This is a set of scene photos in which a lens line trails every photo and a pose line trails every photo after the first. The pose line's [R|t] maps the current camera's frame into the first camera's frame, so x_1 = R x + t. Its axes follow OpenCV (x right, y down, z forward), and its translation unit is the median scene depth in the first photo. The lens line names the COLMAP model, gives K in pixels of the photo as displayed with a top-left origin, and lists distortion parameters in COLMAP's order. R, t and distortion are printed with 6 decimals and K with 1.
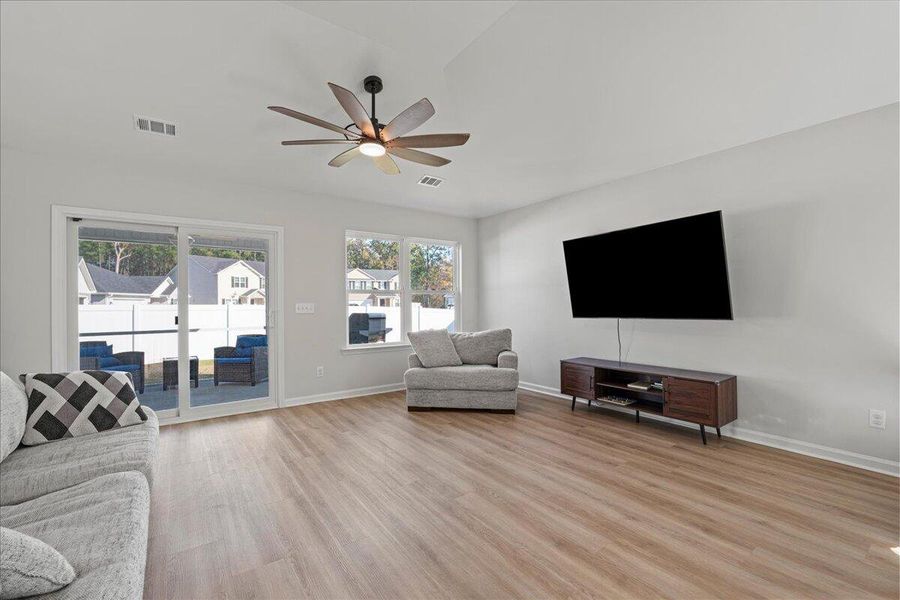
lens RADIAL K [[392.8, 0, 454.7], [0, 392.8, 303.1], [0, 0, 1]] dist [-0.009471, 0.000321]
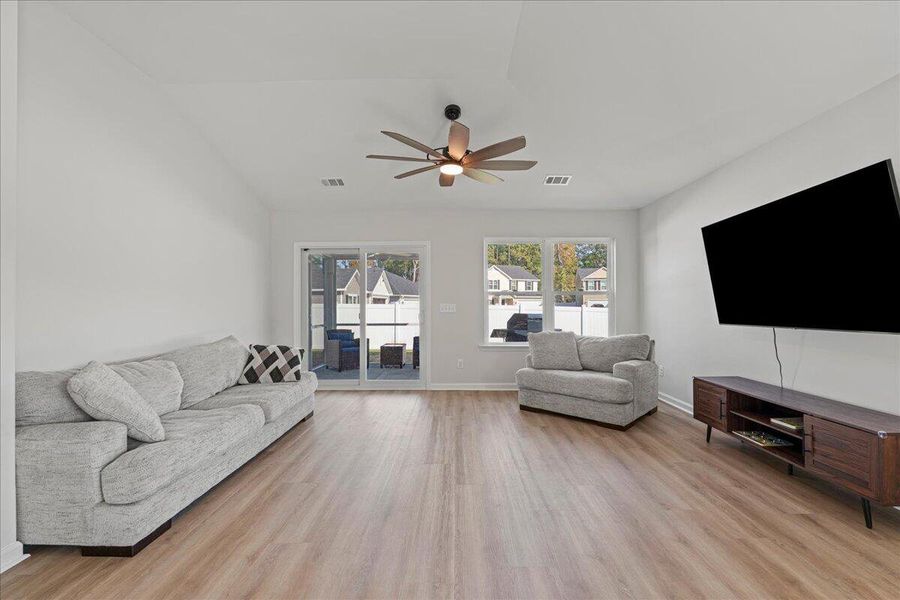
lens RADIAL K [[392.8, 0, 446.8], [0, 392.8, 303.3], [0, 0, 1]] dist [-0.009471, 0.000321]
pose [[0.805228, 0.004122, -0.592951, 0.350224], [-0.004096, 0.999991, 0.001389, -0.003784], [0.592951, 0.001310, 0.805237, 0.058285]]
